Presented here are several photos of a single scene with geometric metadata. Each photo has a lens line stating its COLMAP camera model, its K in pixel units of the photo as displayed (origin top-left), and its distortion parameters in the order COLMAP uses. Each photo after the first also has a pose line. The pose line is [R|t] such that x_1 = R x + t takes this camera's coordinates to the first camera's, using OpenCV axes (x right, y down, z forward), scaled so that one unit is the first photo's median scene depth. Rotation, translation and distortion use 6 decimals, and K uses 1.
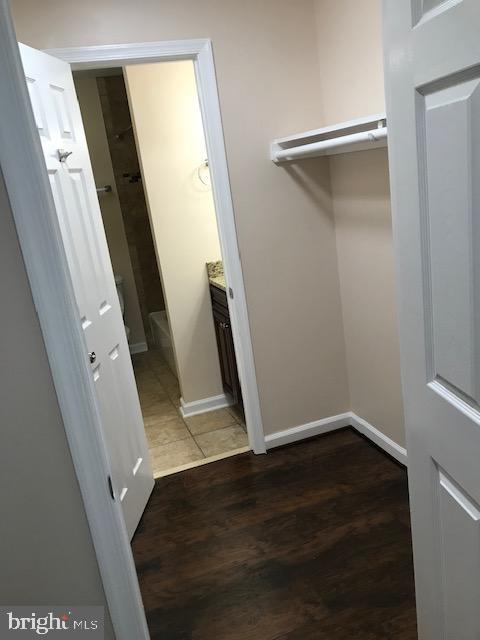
lens RADIAL K [[522.9, 0, 240.0], [0, 522.9, 320.0], [0, 0, 1]] dist [0.047466, 0.000359]
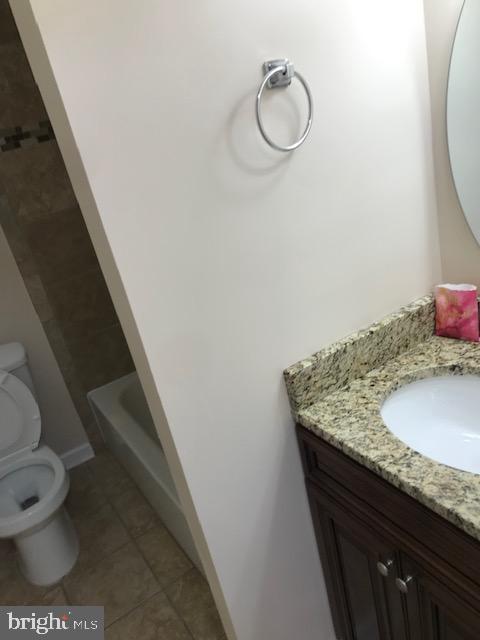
lens RADIAL K [[522.9, 0, 240.0], [0, 522.9, 320.0], [0, 0, 1]] dist [0.047466, 0.000359]
pose [[0.971920, -0.159997, 0.172546, -0.109699], [0.140214, 0.982652, 0.121385, -0.140848], [-0.188974, -0.093783, 0.977494, 0.484406]]
